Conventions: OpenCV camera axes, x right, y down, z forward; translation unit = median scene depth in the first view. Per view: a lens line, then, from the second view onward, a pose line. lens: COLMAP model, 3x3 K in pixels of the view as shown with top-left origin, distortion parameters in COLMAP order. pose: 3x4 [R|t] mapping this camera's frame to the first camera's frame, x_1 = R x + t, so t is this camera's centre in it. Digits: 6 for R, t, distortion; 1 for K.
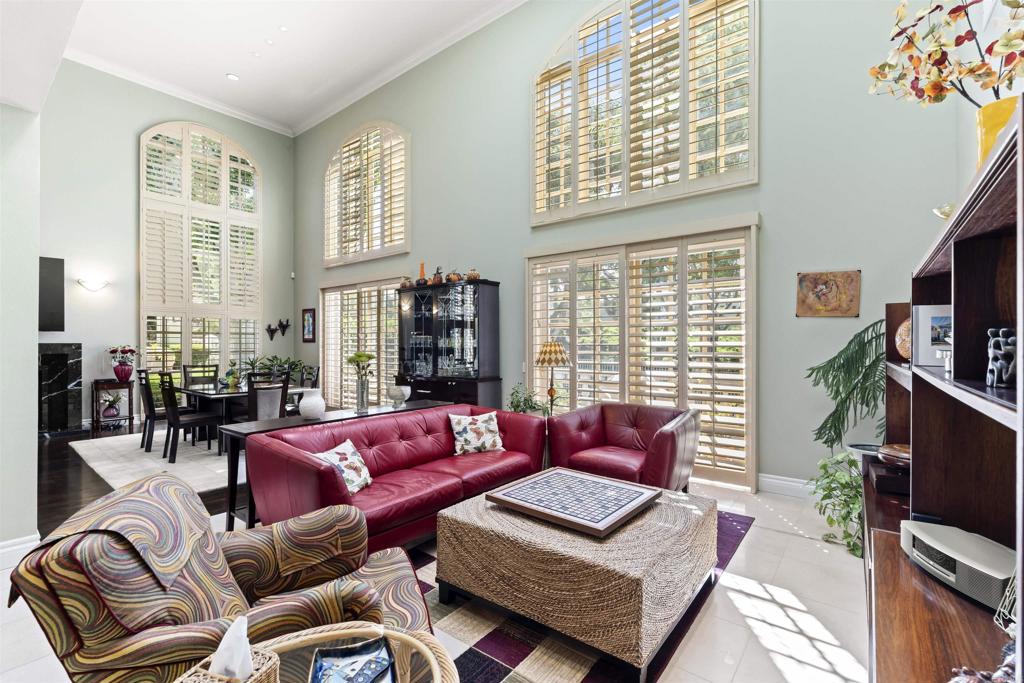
lens RADIAL K [[451.5, 0, 514.0], [0, 451.5, 341.7], [0, 0, 1]] dist [-0.005035, -0.000457]
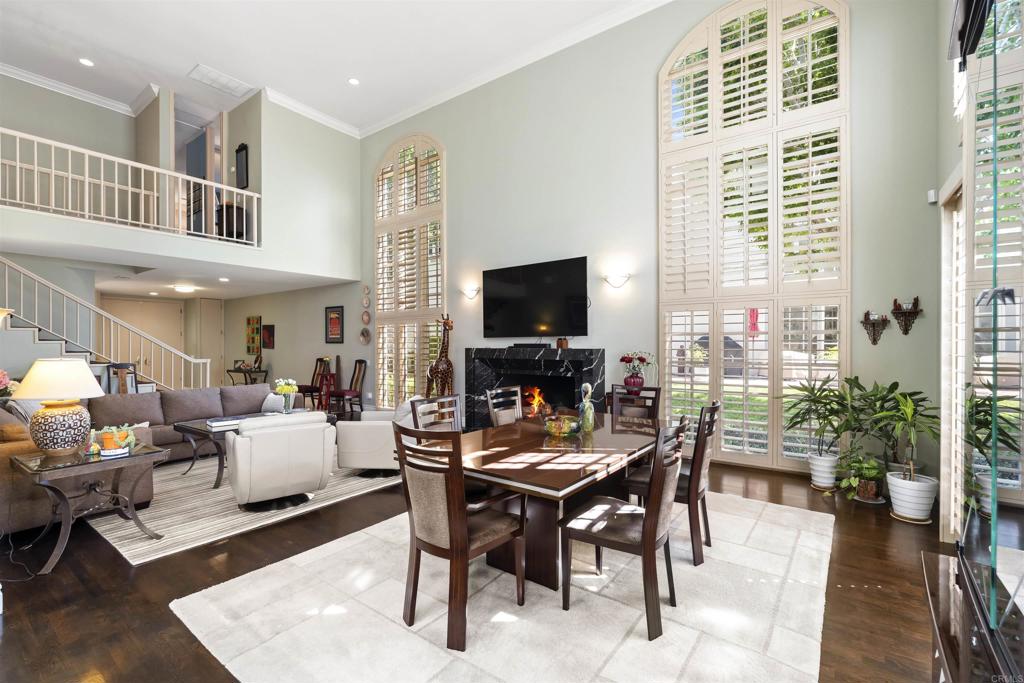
lens RADIAL K [[451.5, 0, 514.0], [0, 451.5, 341.7], [0, 0, 1]] dist [-0.005035, -0.000457]
pose [[0.027301, -0.004463, -0.999617, -0.071548], [0.004492, 0.999980, -0.004342, -0.005775], [0.999617, -0.004372, 0.027320, 0.645845]]
